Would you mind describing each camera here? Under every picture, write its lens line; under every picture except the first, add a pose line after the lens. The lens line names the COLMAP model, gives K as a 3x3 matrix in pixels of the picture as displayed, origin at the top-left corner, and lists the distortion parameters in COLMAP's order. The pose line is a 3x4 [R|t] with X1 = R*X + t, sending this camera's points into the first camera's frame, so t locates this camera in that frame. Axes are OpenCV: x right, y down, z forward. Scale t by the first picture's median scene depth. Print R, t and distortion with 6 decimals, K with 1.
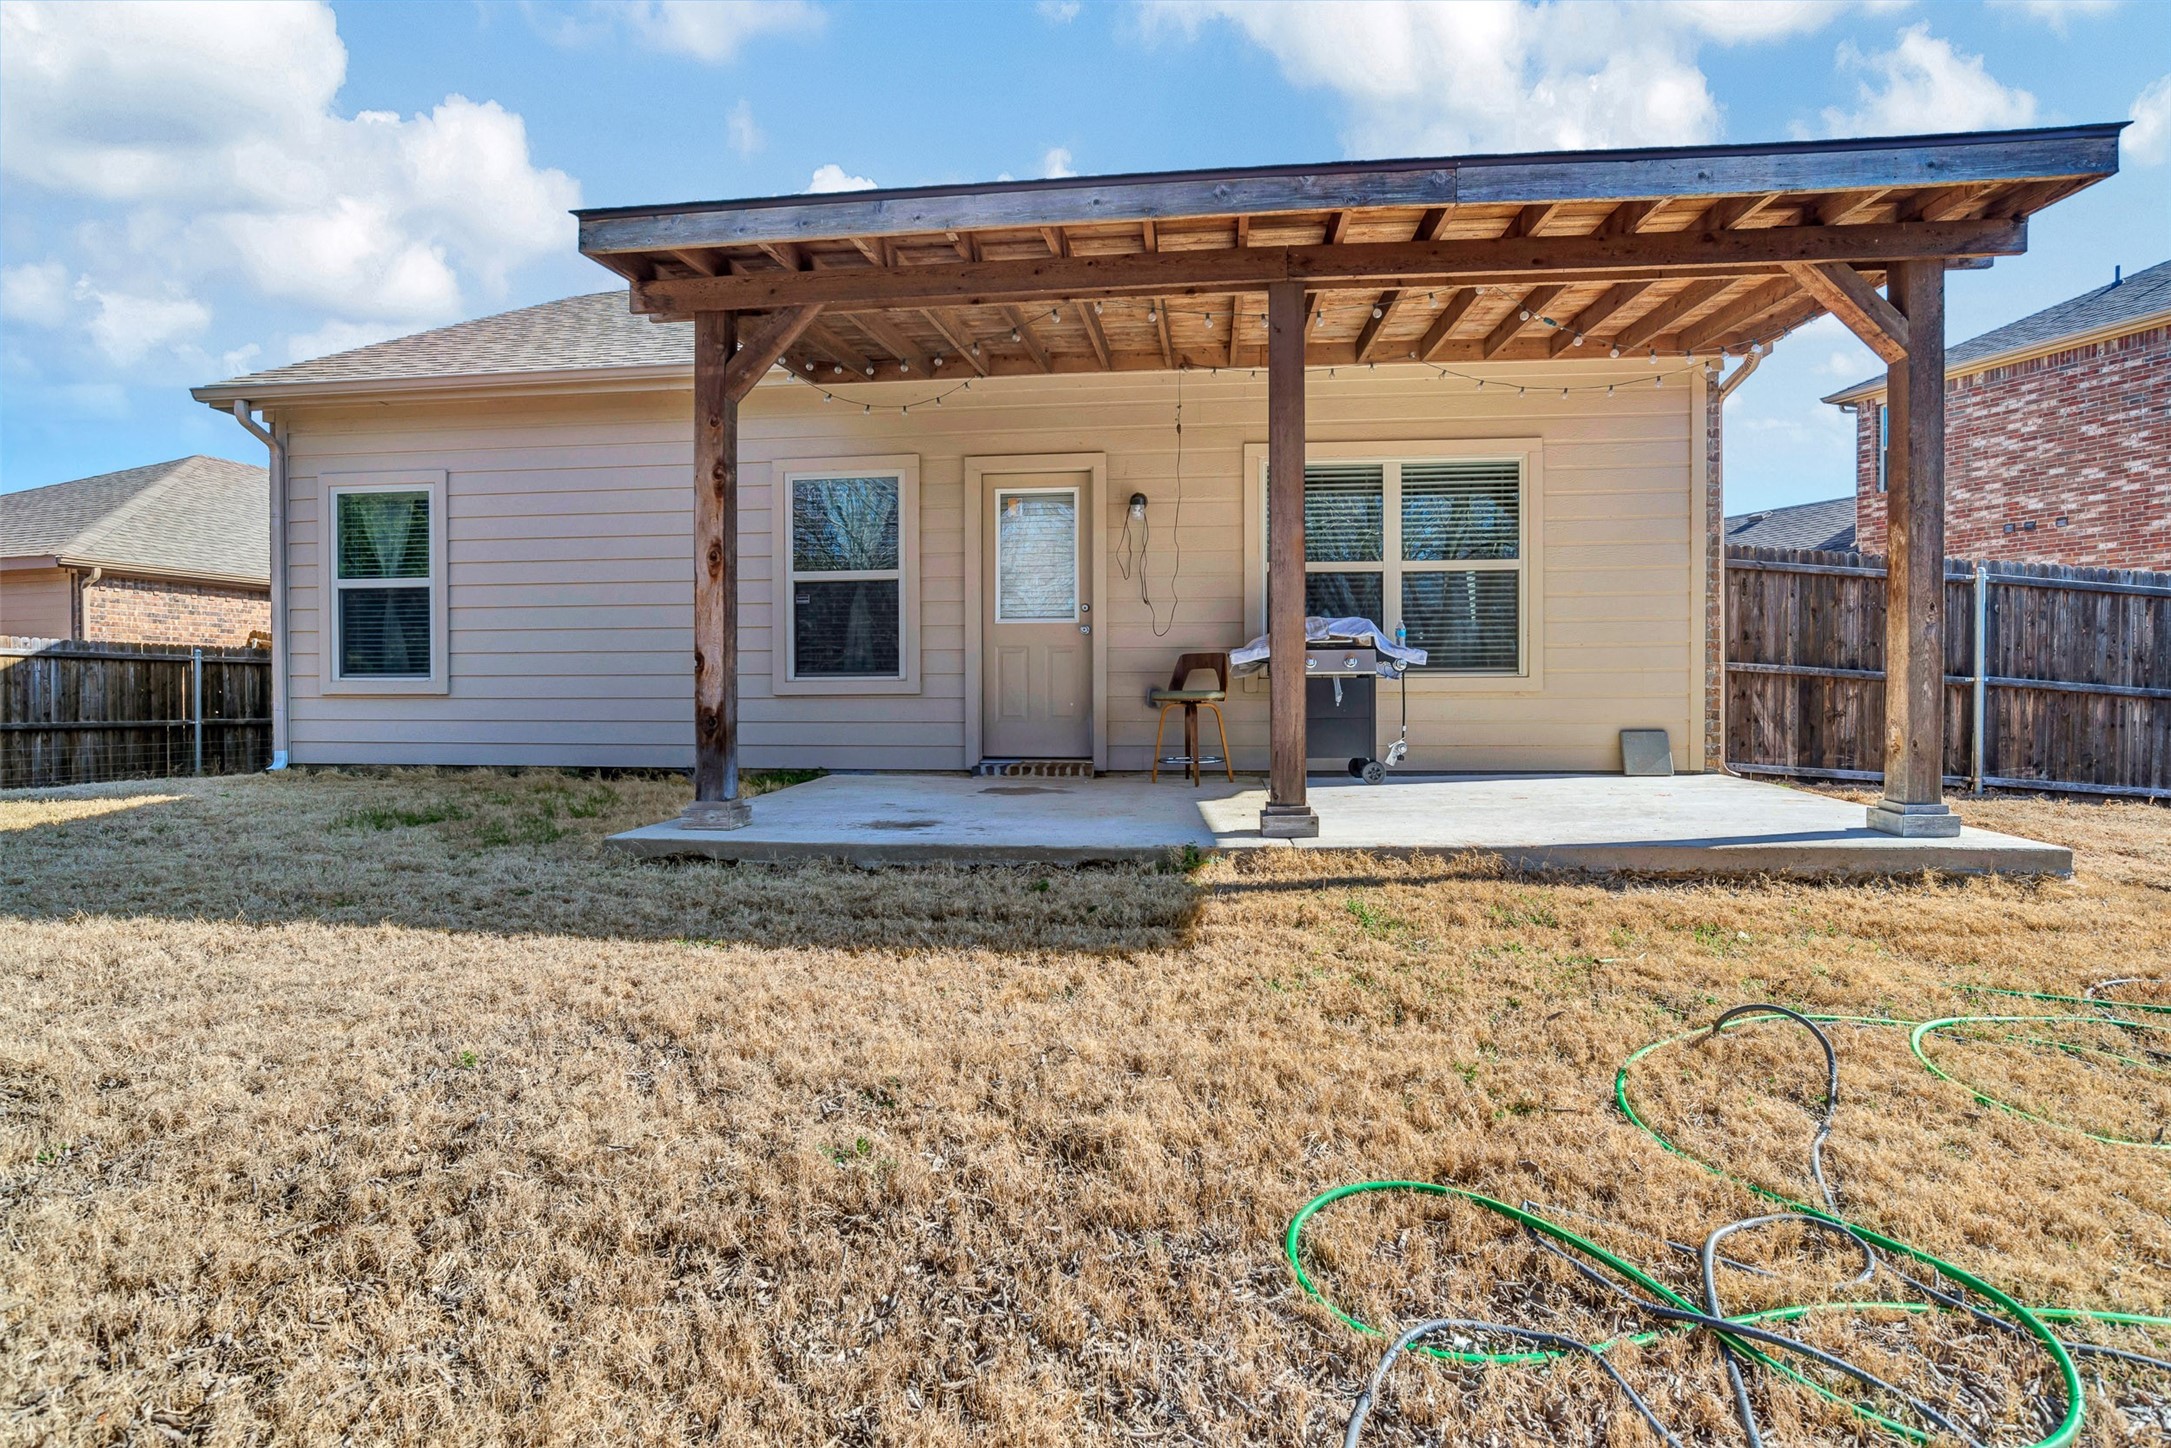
lens RADIAL K [[1118.5, 0, 1071.5], [0, 1118.5, 694.0], [0, 0, 1]] dist [-0.045053, 0.023604]
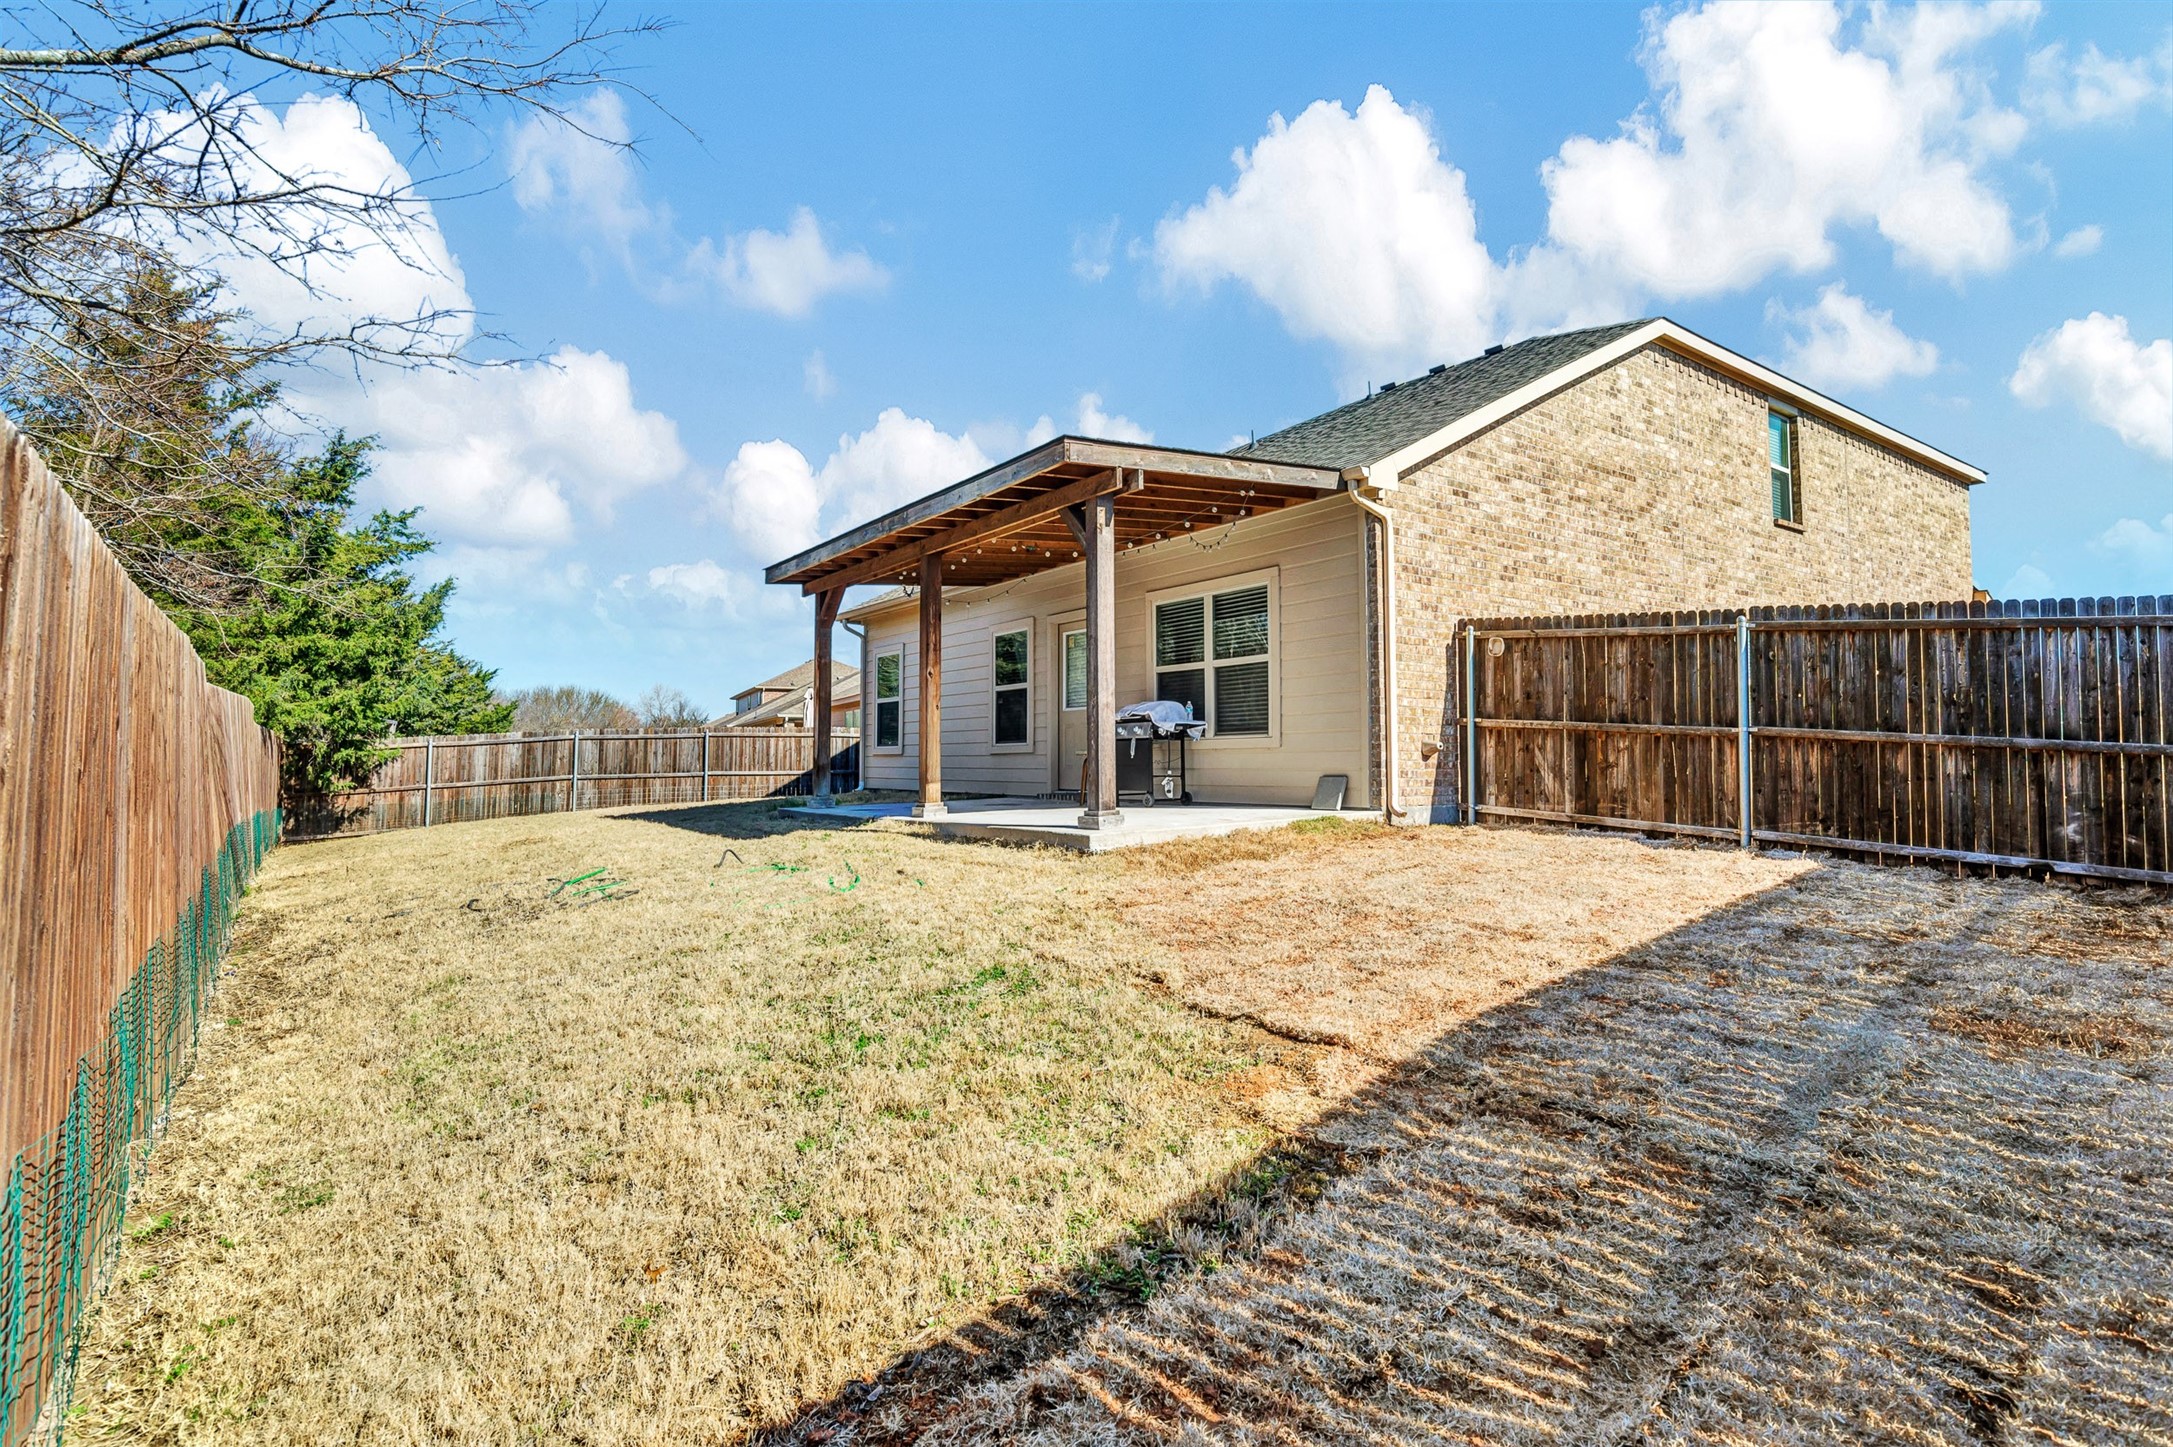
lens RADIAL K [[1119.5, 0, 1072.5], [0, 1119.5, 693.4], [0, 0, 1]] dist [-0.045053, 0.023604]
pose [[0.651360, -0.047249, -0.757296, 1.182029], [-0.002244, 0.997935, -0.064194, 0.018938], [0.758765, 0.043513, 0.649909, -0.098952]]
